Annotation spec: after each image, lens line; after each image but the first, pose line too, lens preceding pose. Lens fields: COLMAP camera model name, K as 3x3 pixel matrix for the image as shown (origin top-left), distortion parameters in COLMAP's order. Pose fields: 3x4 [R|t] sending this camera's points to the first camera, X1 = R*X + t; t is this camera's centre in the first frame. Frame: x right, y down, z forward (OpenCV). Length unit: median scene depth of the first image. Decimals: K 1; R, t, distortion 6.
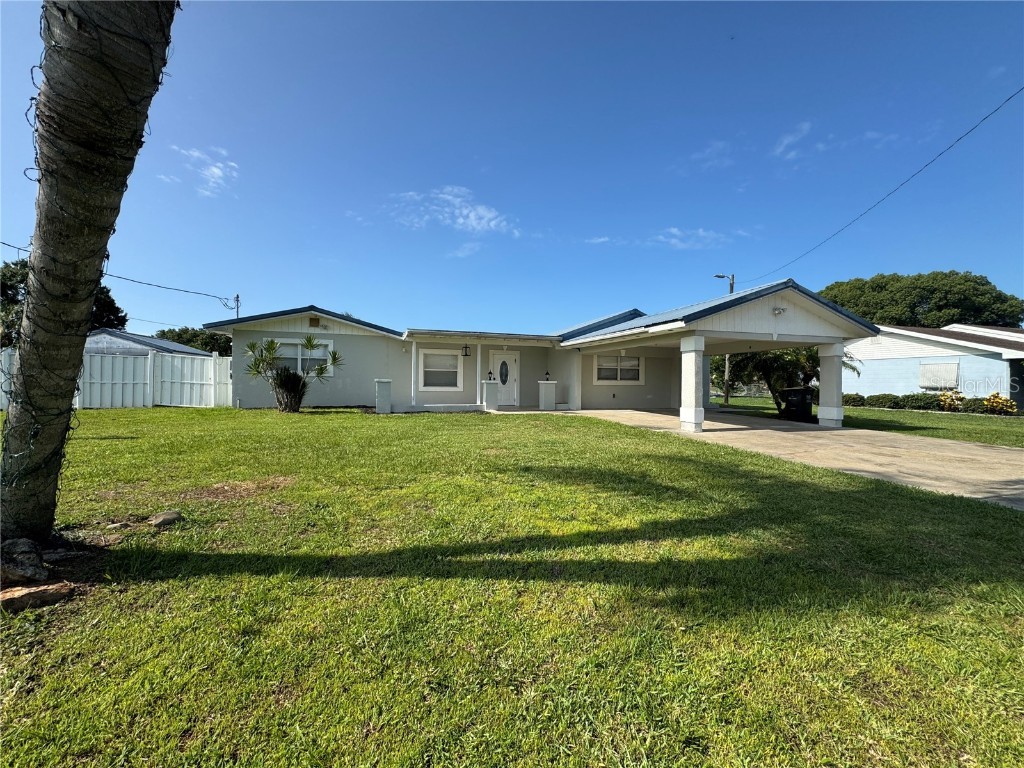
lens RADIAL K [[407.5, 0, 515.0], [0, 407.5, 380.9], [0, 0, 1]] dist [0.000511, -0.000225]
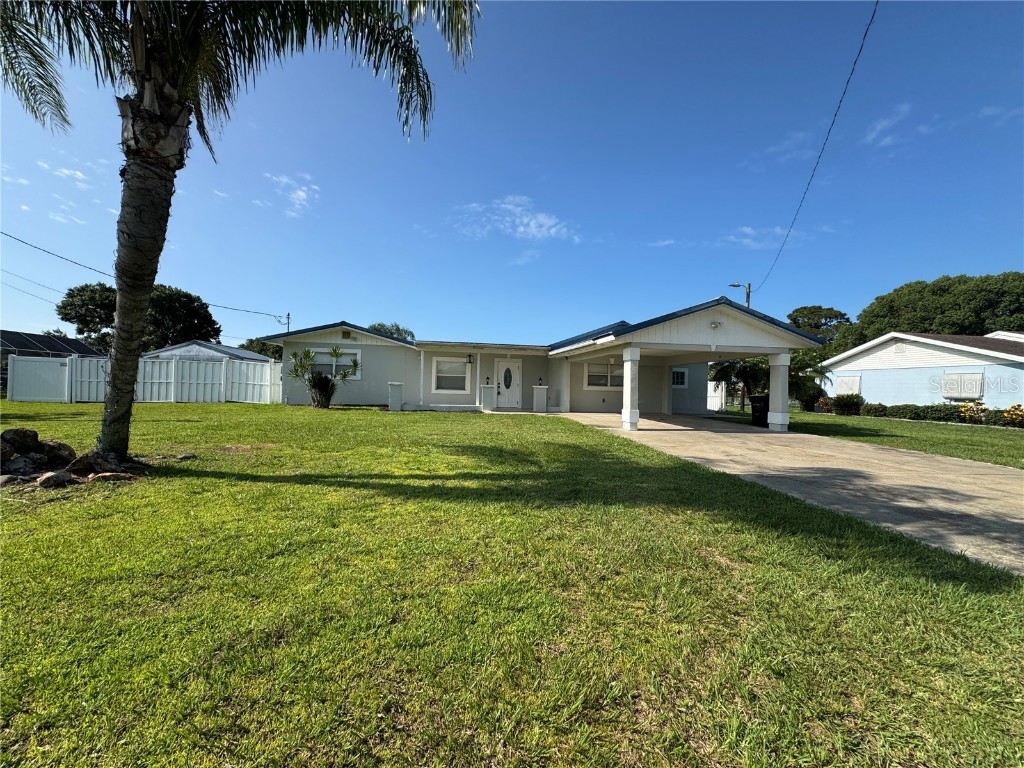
lens RADIAL K [[407.5, 0, 515.0], [0, 407.5, 380.9], [0, 0, 1]] dist [0.000511, -0.000225]
pose [[0.989676, 0.010612, -0.142930, 0.172506], [-0.012871, 0.999806, -0.014886, 0.004073], [0.142744, 0.016571, 0.989621, -0.118599]]
